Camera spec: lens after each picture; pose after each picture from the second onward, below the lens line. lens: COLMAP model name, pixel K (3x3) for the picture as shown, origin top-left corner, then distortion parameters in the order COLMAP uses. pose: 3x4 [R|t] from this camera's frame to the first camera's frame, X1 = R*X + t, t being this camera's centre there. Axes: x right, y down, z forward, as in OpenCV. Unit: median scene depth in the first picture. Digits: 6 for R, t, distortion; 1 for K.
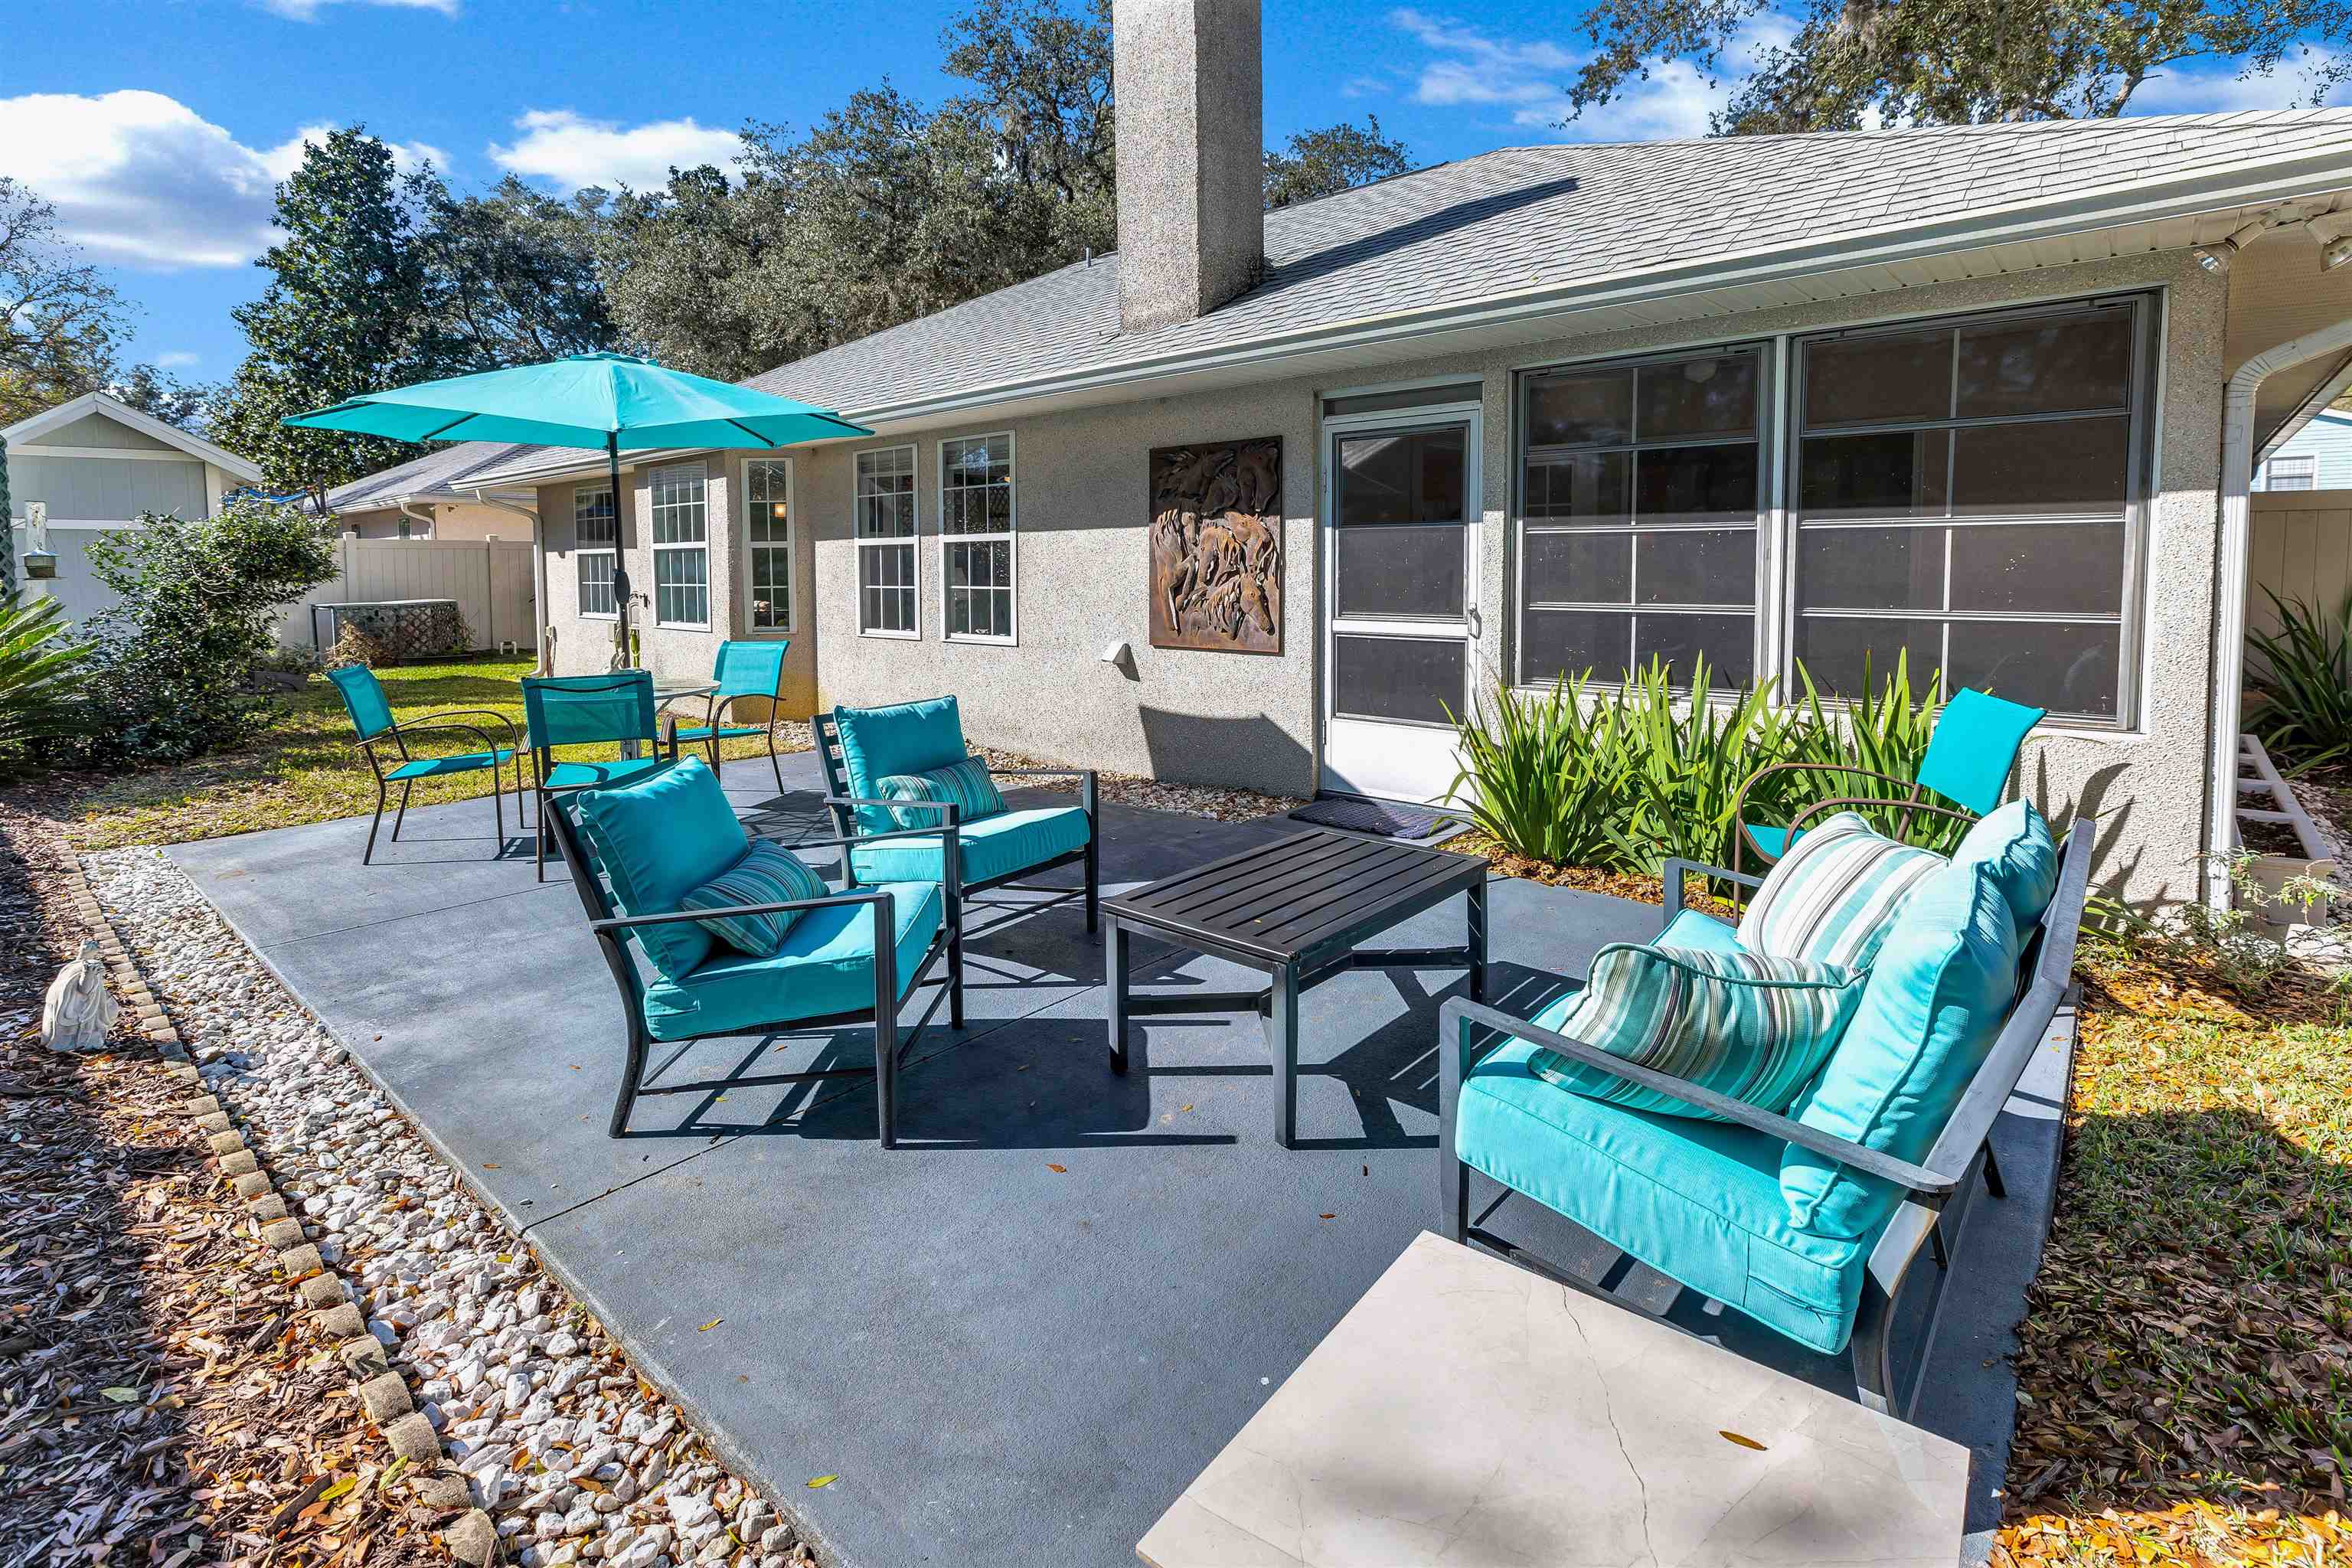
lens RADIAL K [[1491.9, 0, 1176.7], [0, 1491.9, 657.3], [0, 0, 1]] dist [0.004484, 0.003140]
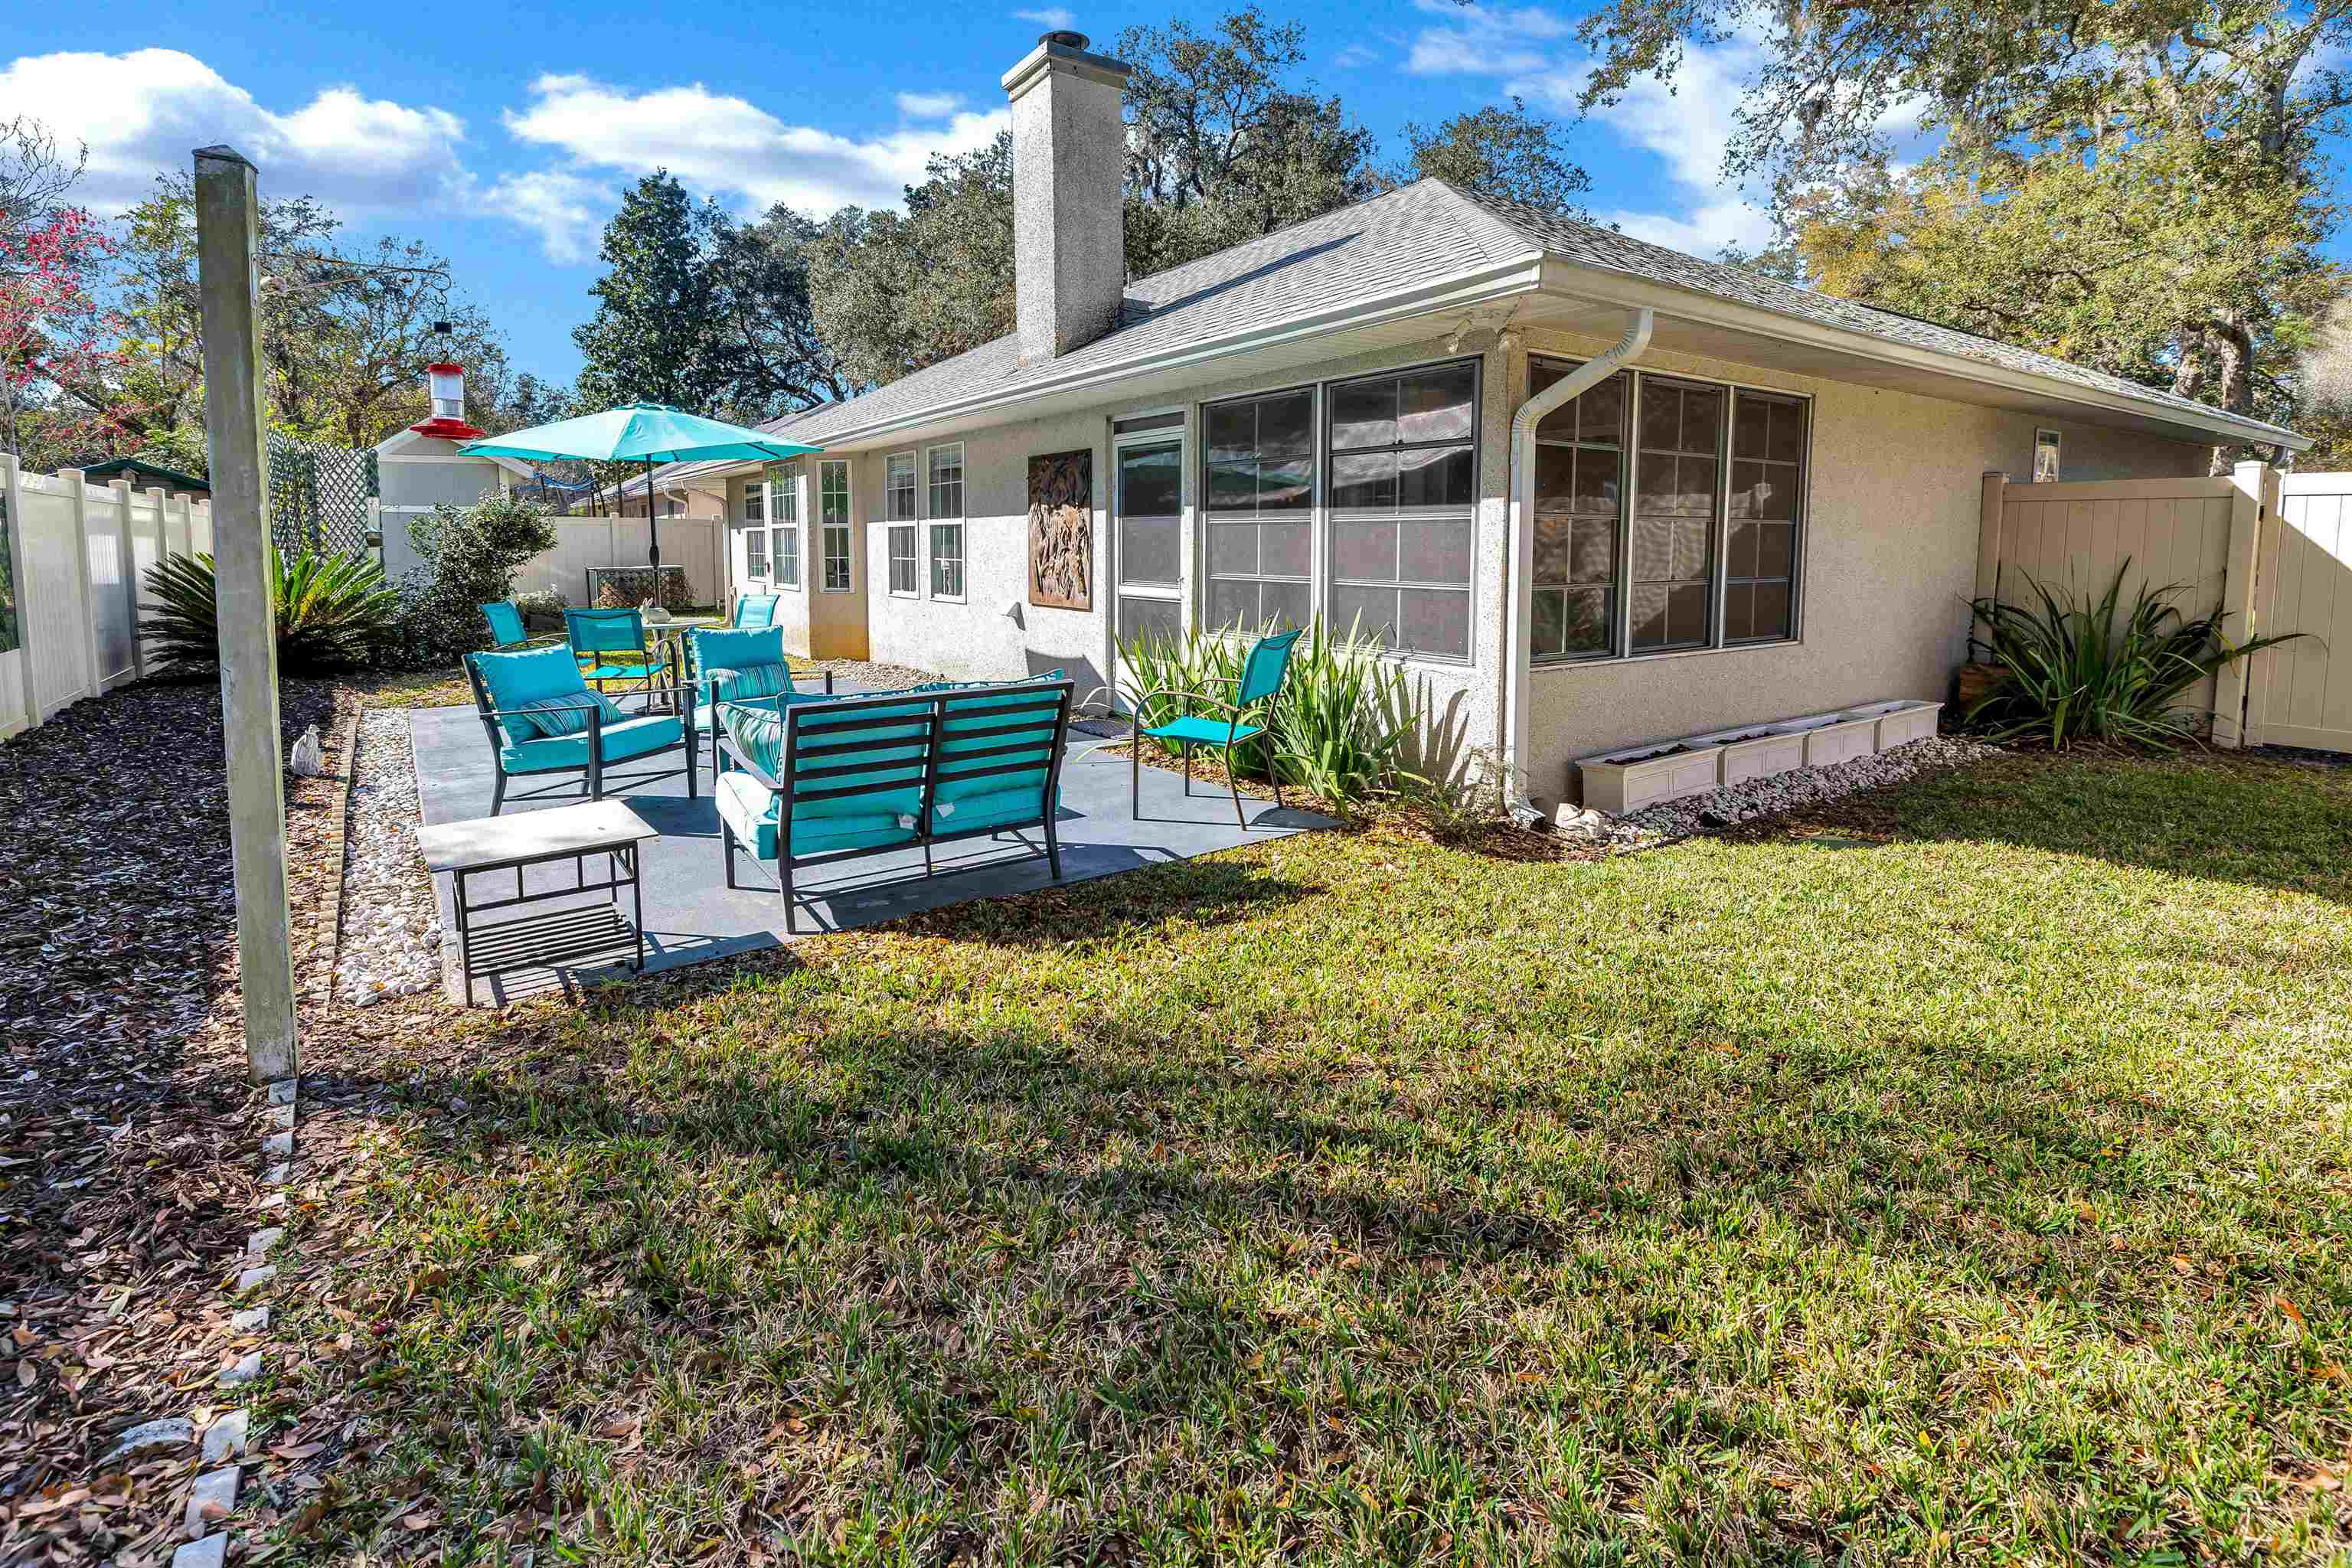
lens RADIAL K [[1863.3, 0, 1179.0], [0, 1863.3, 786.0], [0, 0, 1]] dist [0.004039, 0.006443]
pose [[0.939243, 0.051972, -0.339294, 0.647566], [-0.027901, 0.996760, 0.075444, 0.024246], [0.342116, -0.061394, 0.937650, -0.511672]]
